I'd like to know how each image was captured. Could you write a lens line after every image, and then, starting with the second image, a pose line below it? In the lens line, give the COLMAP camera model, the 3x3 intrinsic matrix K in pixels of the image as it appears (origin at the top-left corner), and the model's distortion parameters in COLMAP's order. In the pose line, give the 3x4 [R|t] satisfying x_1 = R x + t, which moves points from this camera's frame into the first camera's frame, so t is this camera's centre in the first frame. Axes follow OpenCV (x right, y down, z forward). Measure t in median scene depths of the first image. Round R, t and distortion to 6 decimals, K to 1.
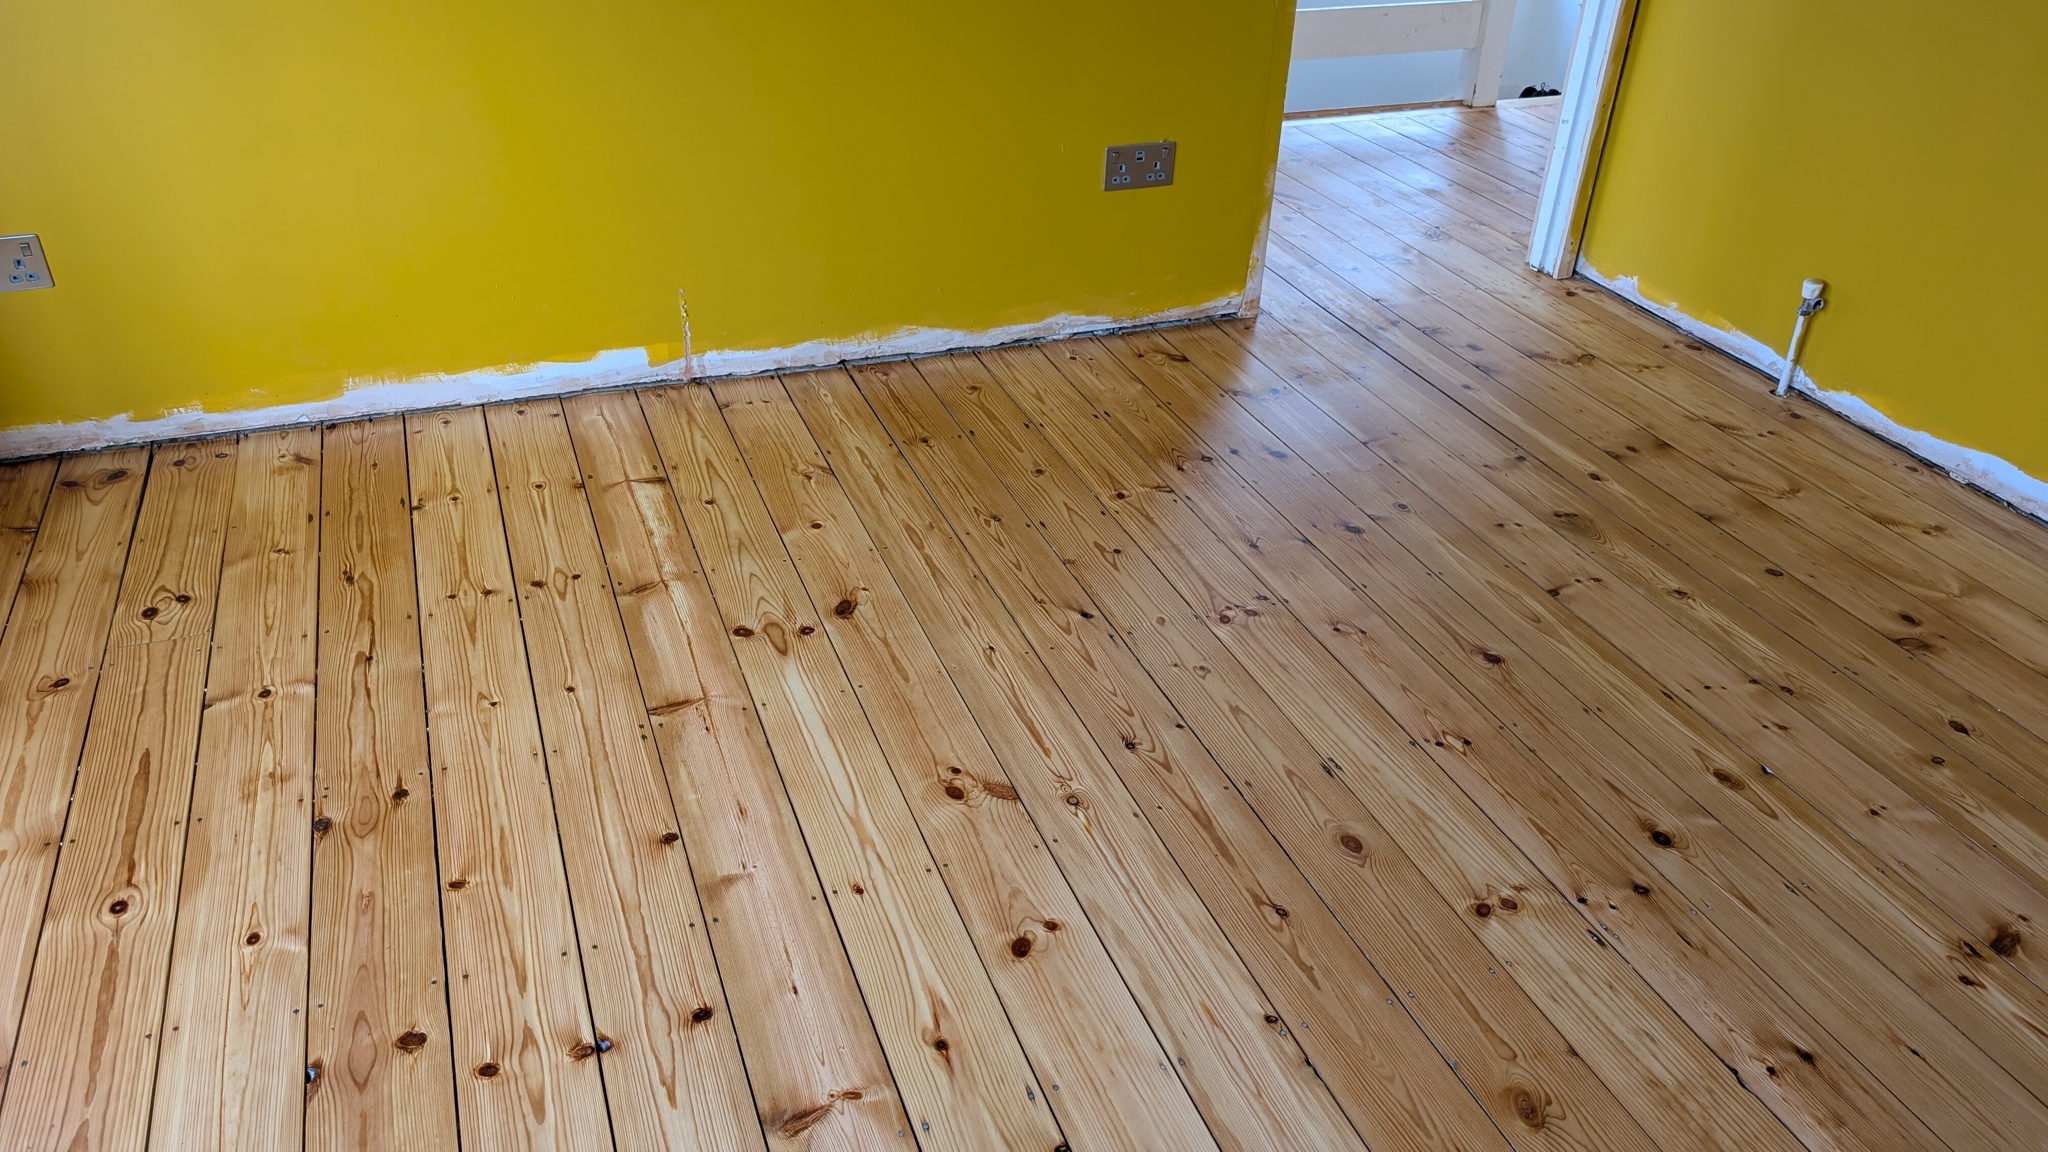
lens RADIAL K [[1495.8, 0, 1024.0], [0, 1495.8, 576.0], [0, 0, 1]] dist [-0.002775, 0.001279]
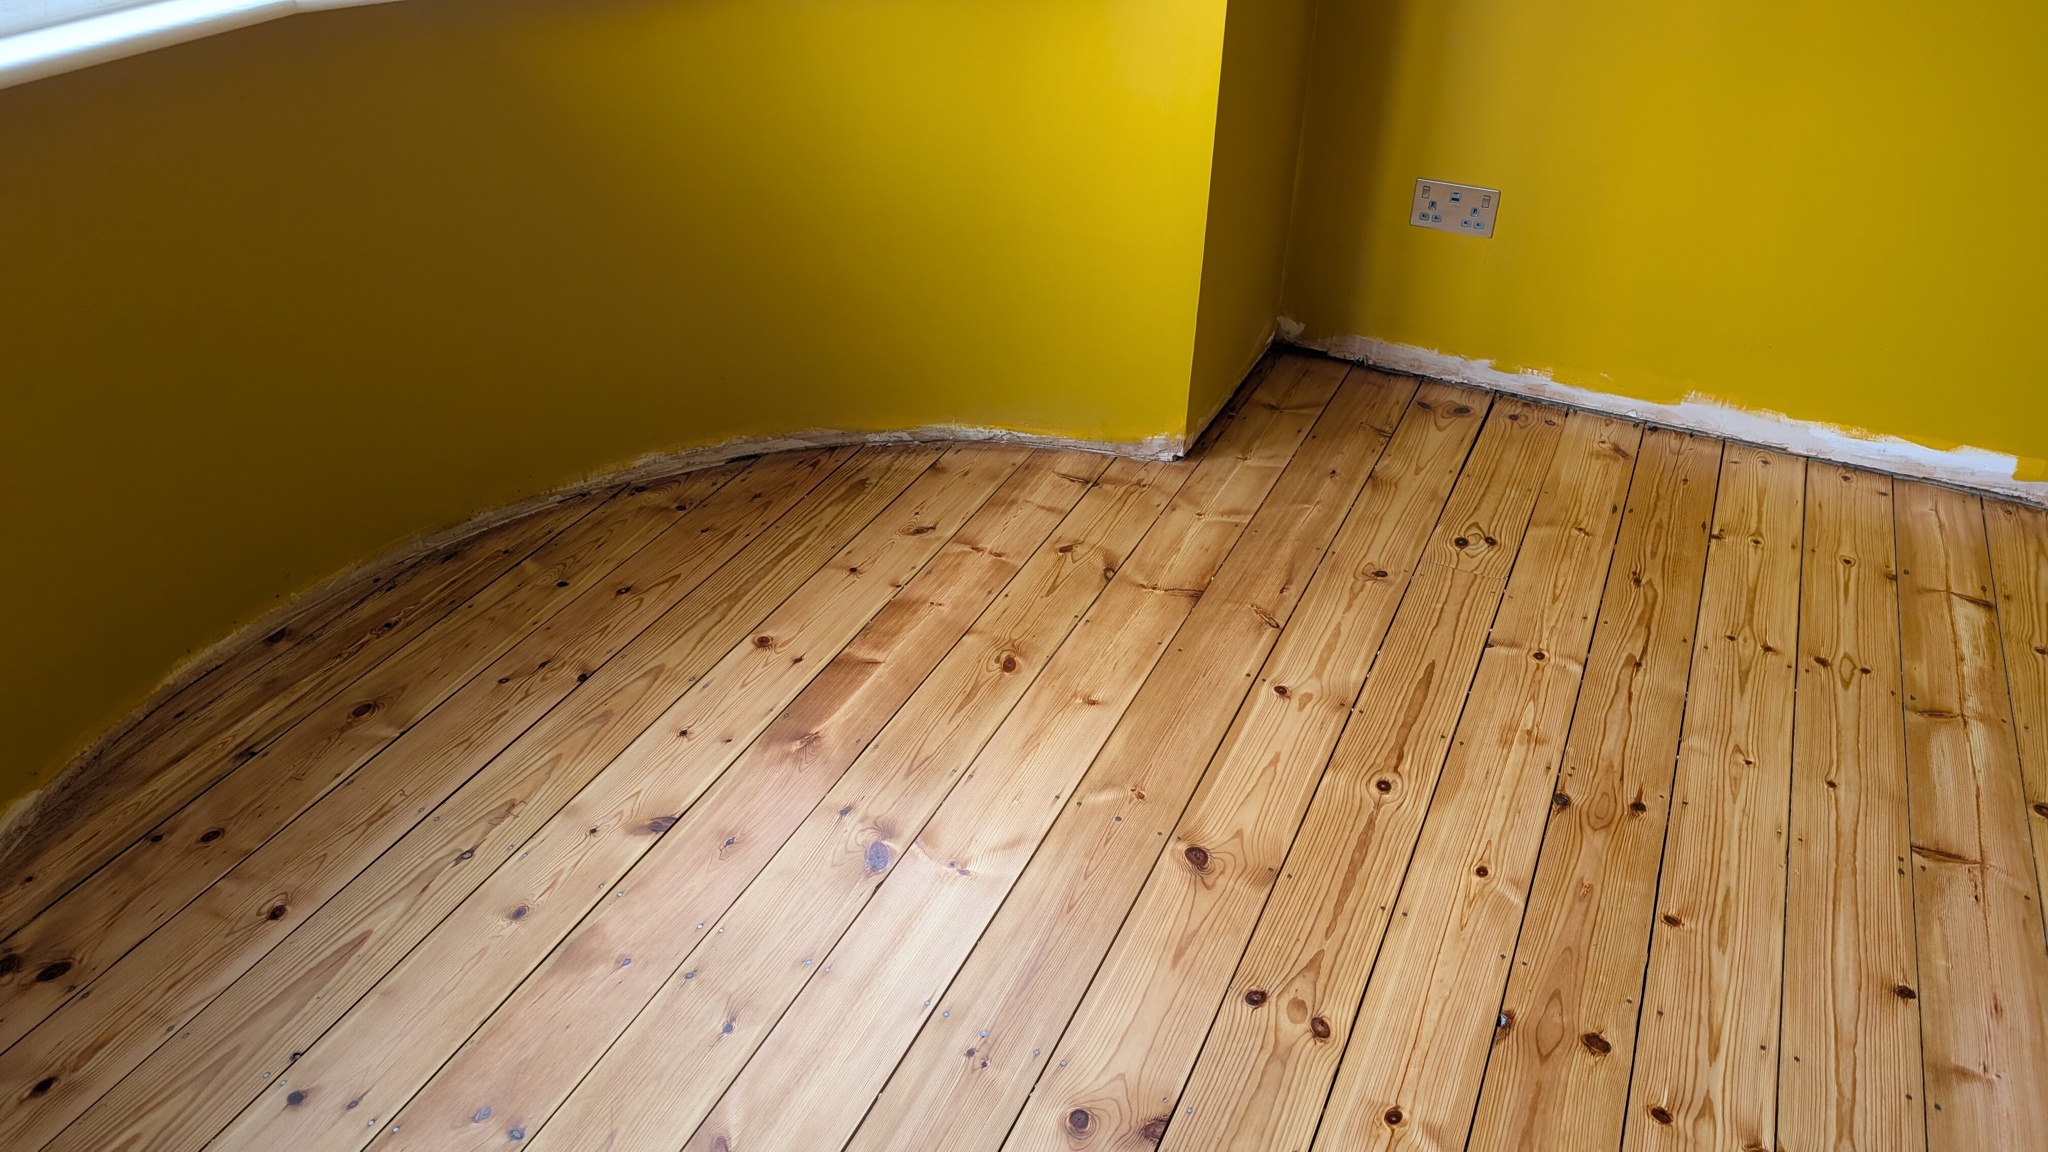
lens RADIAL K [[1495.8, 0, 1024.0], [0, 1495.8, 576.0], [0, 0, 1]] dist [-0.002775, 0.001279]
pose [[0.699221, 0.379920, -0.605599, -0.139593], [-0.379019, 0.915256, 0.136568, 0.020080], [0.606163, 0.134042, 0.783964, -0.062504]]
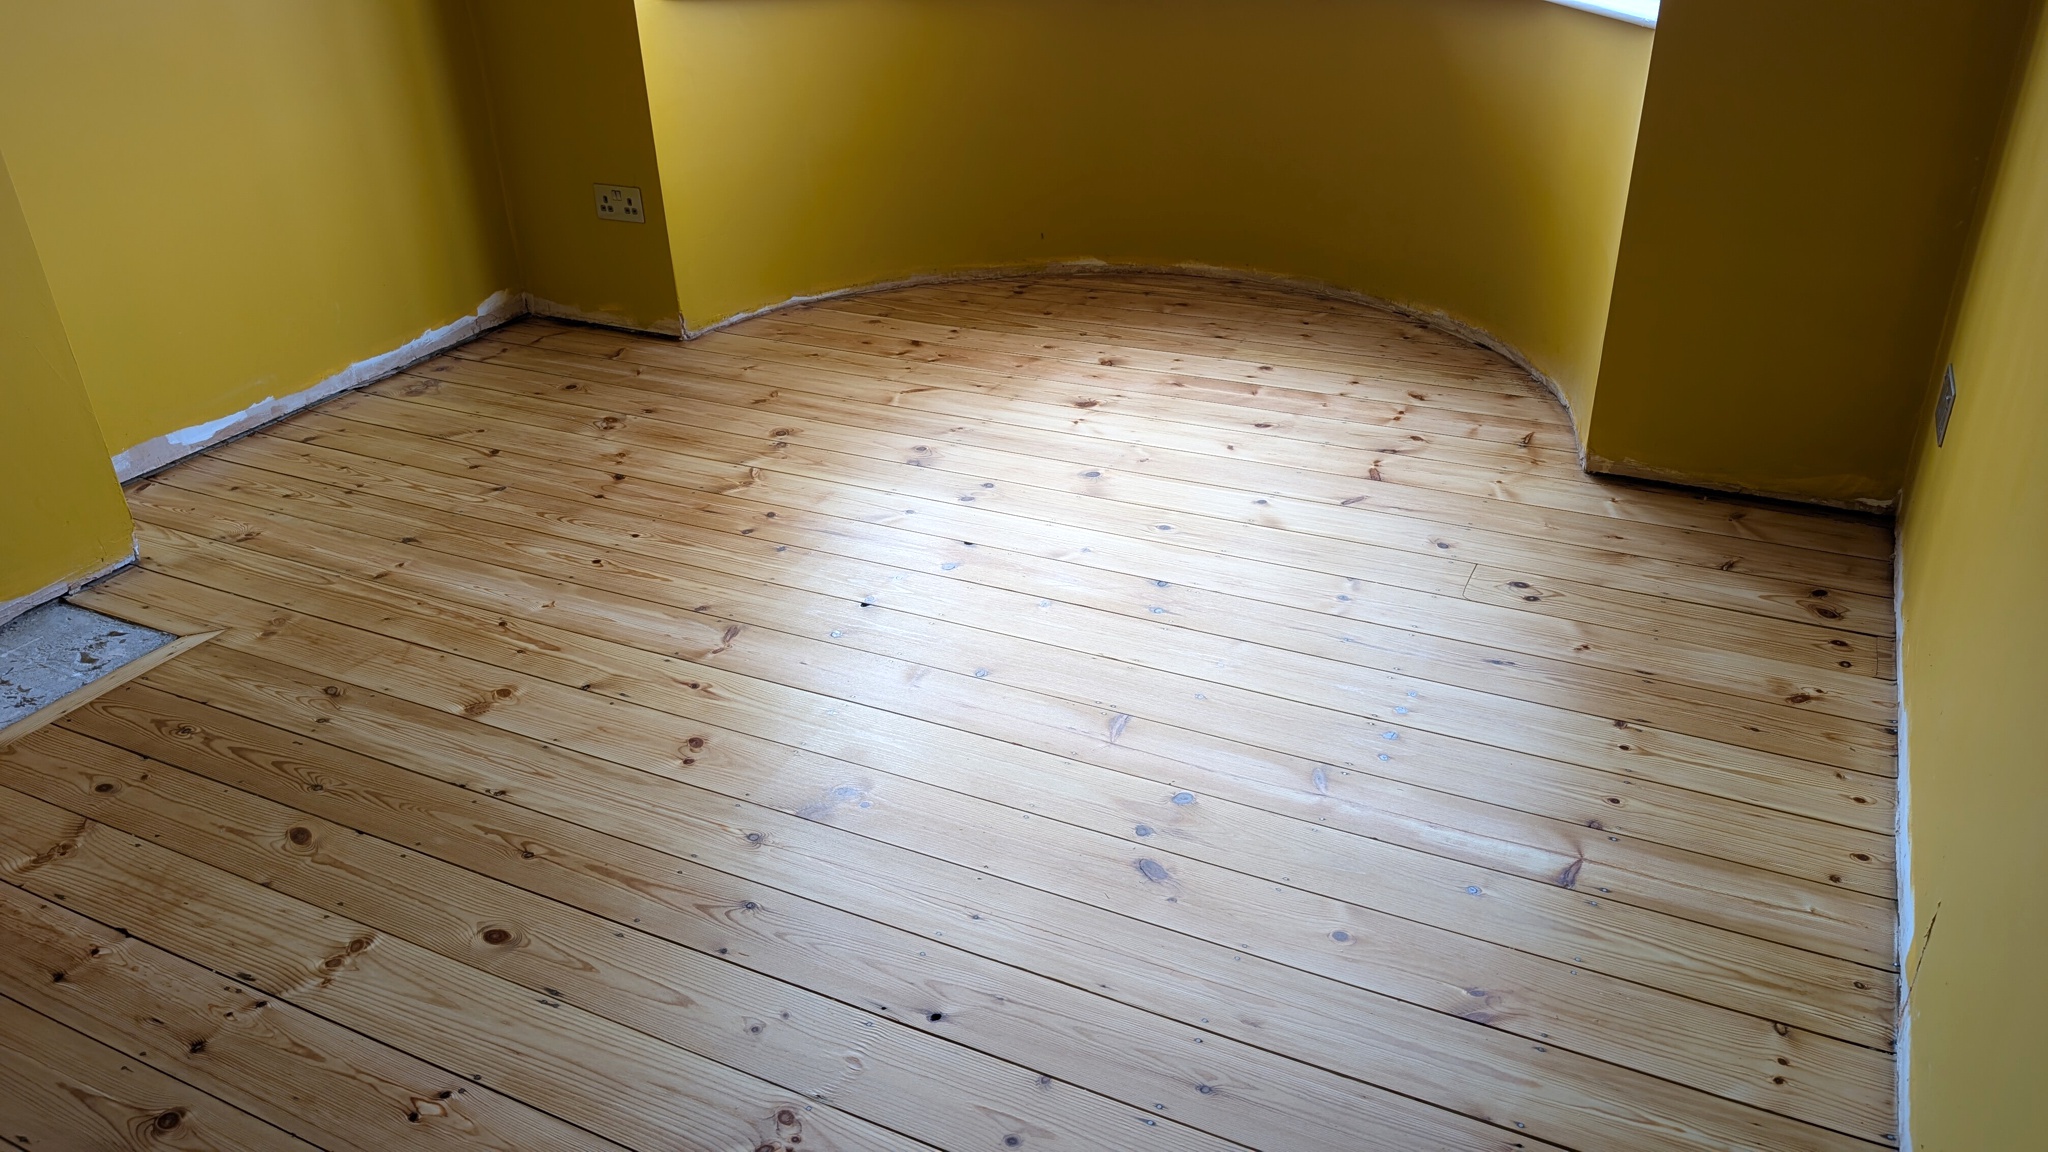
lens RADIAL K [[1495.8, 0, 1024.0], [0, 1495.8, 576.0], [0, 0, 1]] dist [-0.002775, 0.001279]
pose [[-0.734914, 0.317479, -0.599256, 0.433838], [-0.346205, 0.584189, 0.734075, -0.749749], [0.583132, 0.746947, -0.319416, 1.199557]]
